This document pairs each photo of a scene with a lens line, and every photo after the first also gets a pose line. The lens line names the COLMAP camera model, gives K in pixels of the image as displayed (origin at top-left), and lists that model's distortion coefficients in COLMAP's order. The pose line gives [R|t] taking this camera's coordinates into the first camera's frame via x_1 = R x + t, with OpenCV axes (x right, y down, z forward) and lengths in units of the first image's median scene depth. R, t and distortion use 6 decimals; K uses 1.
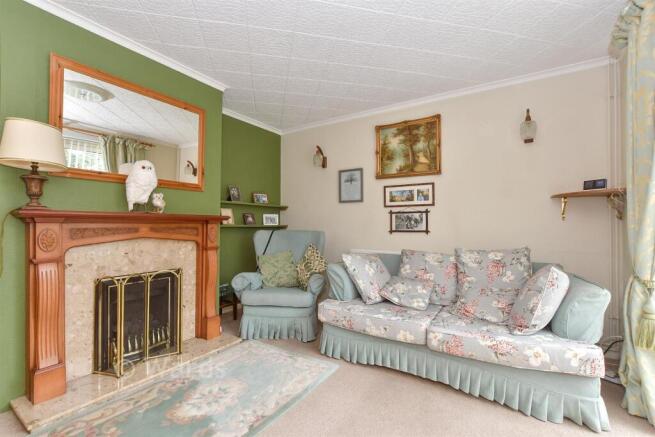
lens RADIAL K [[287.6, 0, 327.0], [0, 287.6, 219.9], [0, 0, 1]] dist [-0.009838, 0.000578]
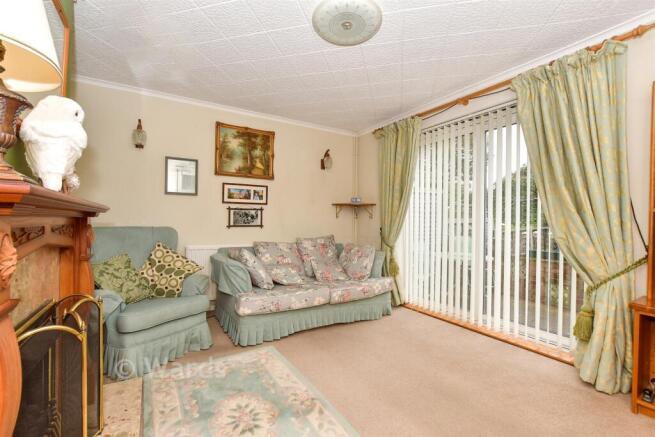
lens RADIAL K [[287.6, 0, 324.5], [0, 287.6, 220.9], [0, 0, 1]] dist [-0.009838, 0.000578]
pose [[0.446610, 0.004231, 0.894719, -0.596956], [-0.024099, 0.999683, 0.007303, 0.003991], [-0.894404, -0.024823, 0.446571, 0.223608]]
